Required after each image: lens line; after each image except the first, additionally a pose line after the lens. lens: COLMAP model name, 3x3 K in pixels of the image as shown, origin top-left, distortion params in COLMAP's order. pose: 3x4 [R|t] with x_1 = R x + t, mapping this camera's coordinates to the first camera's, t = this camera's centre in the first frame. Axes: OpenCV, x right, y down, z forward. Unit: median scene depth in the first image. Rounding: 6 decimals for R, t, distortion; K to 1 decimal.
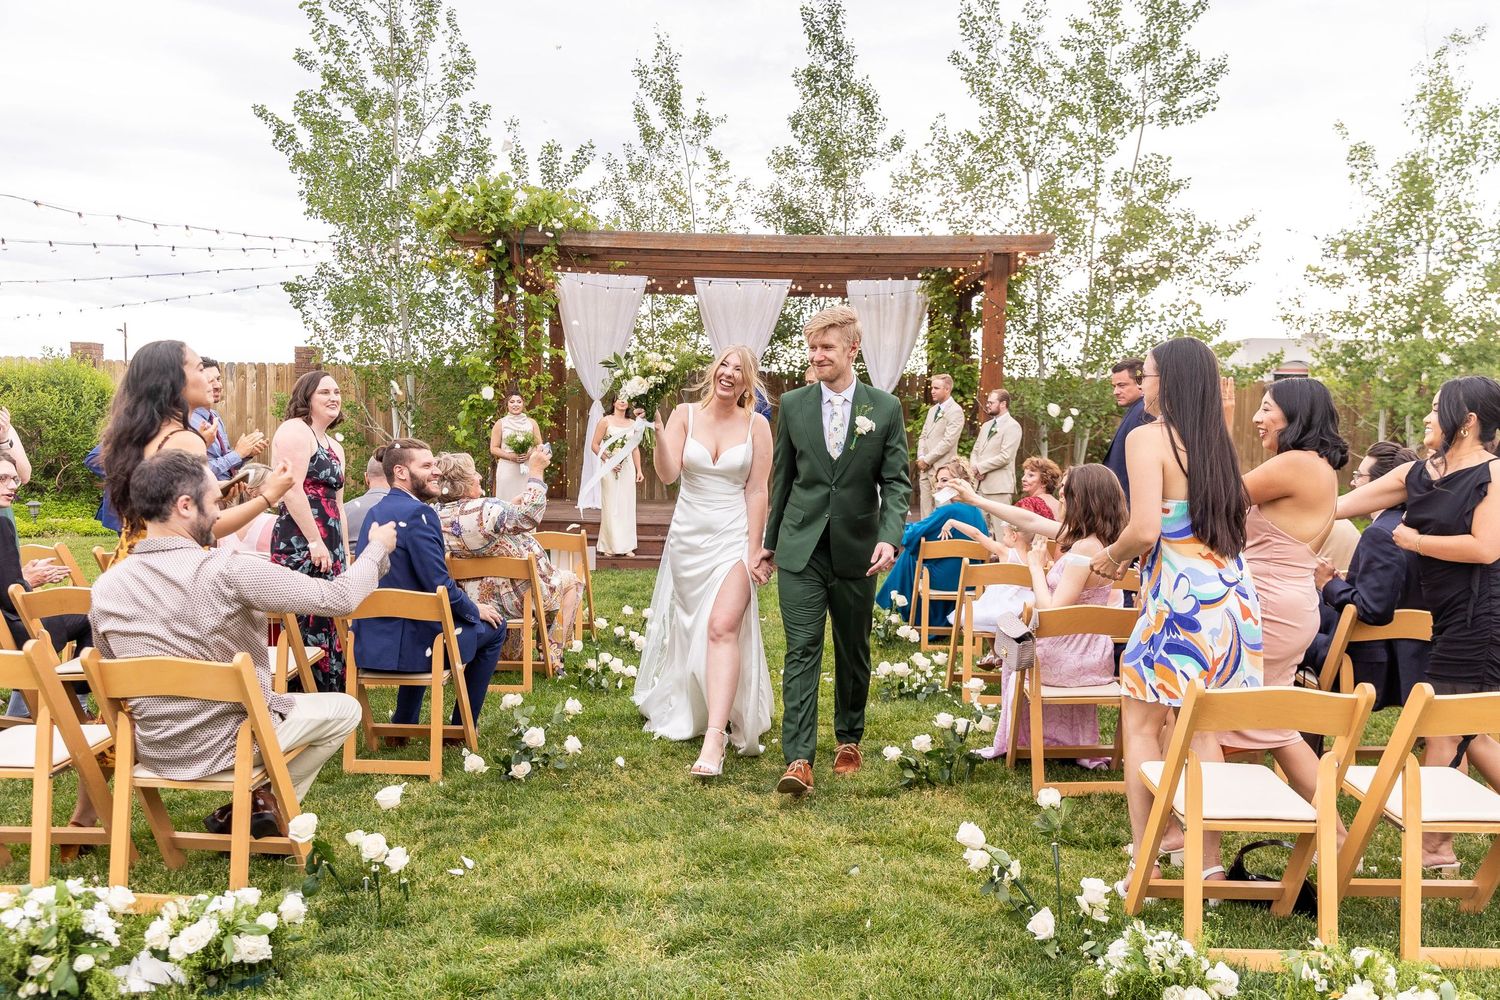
lens RADIAL K [[1204.4, 0, 750.0], [0, 1204.4, 500.0], [0, 0, 1]] dist [0.011586, 0.004916]
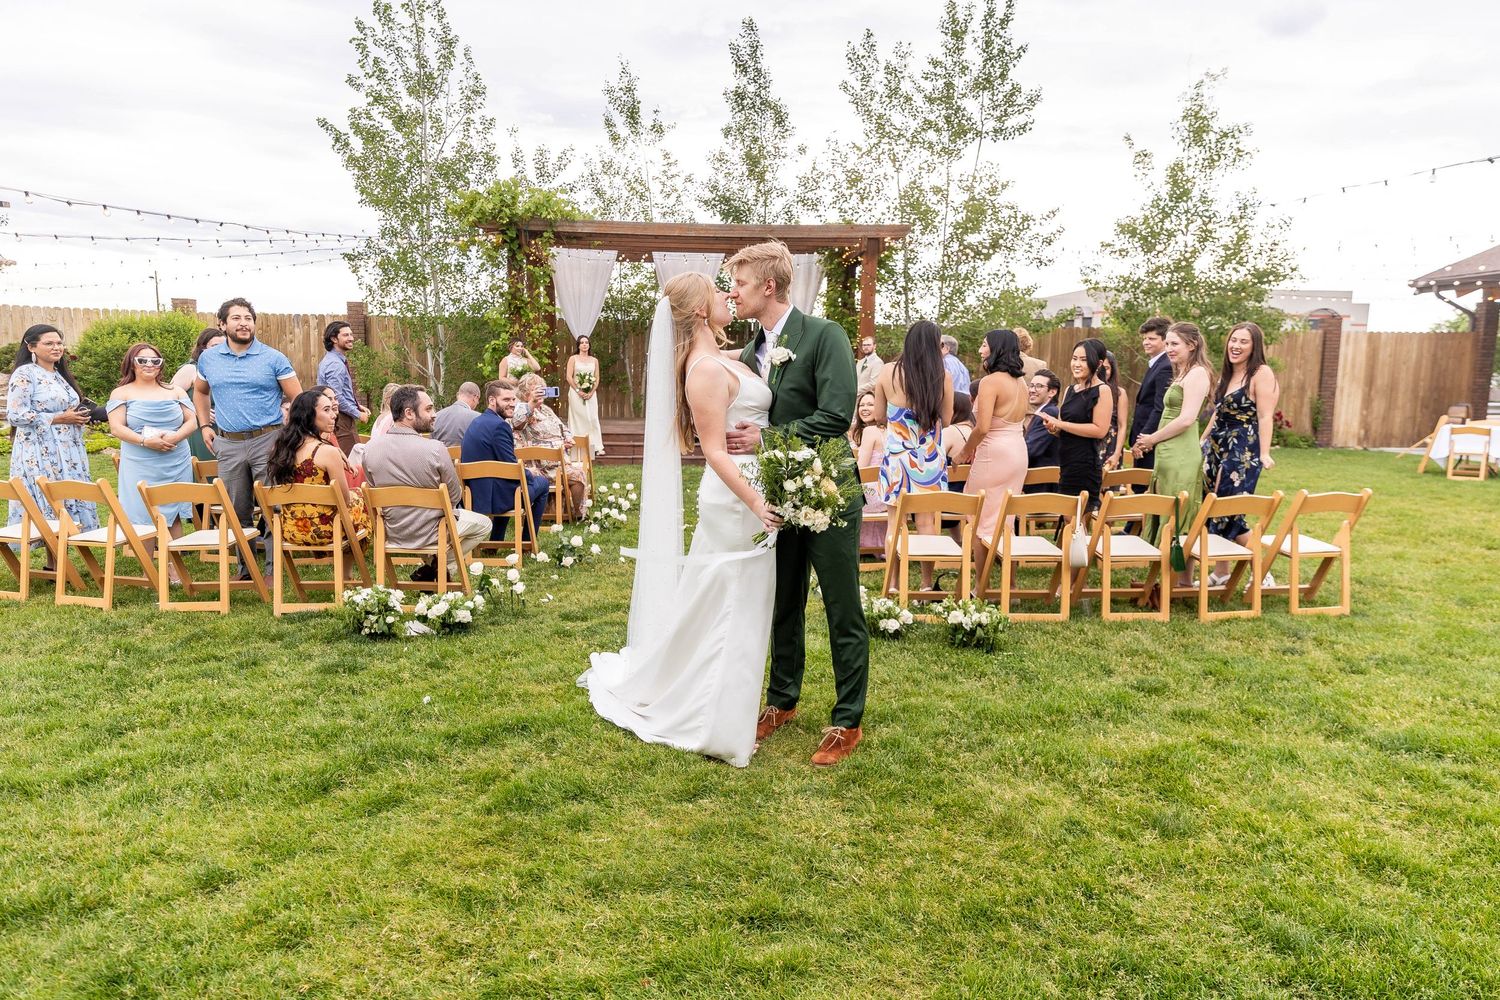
lens RADIAL K [[967.5, 0, 750.0], [0, 967.5, 500.0], [0, 0, 1]] dist [0.009233, 0.000762]
pose [[0.998456, -0.010874, 0.054467, 0.000683], [0.006344, 0.996558, 0.082653, 0.004017], [-0.055178, -0.082180, 0.995089, -0.109948]]
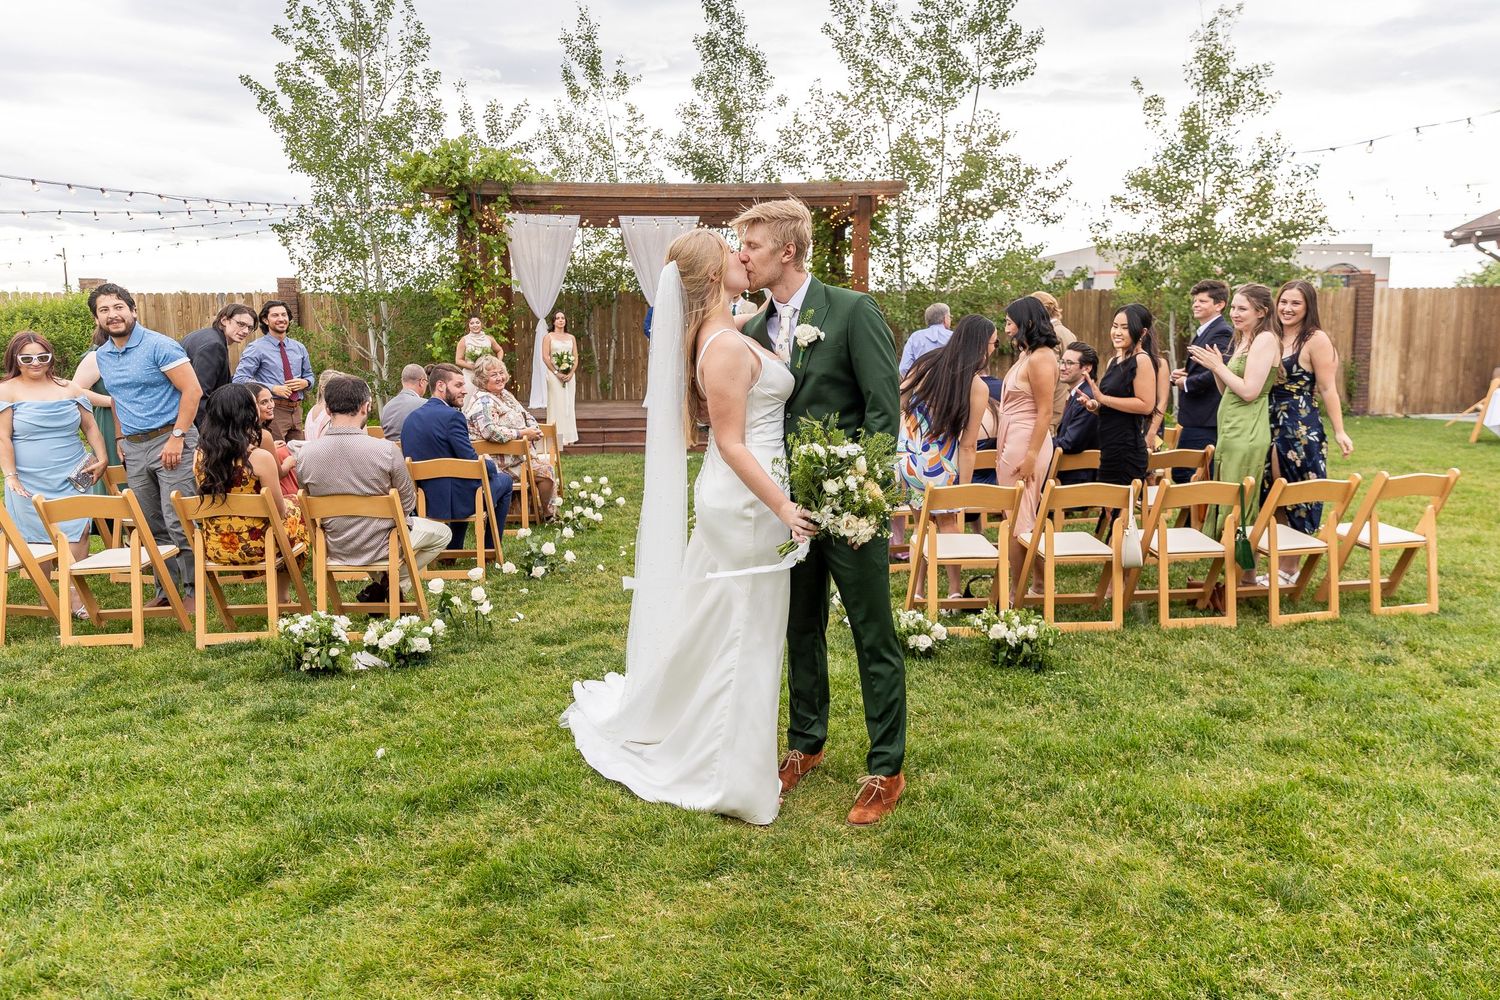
lens RADIAL K [[1063.9, 0, 750.3], [0, 1063.9, 464.4], [0, 0, 1]] dist [0.009021, -0.000662]
pose [[0.996540, -0.033876, 0.075894, -0.004308], [0.029089, 0.997569, 0.063326, 0.001649], [-0.077854, -0.060899, 0.995103, -0.095297]]
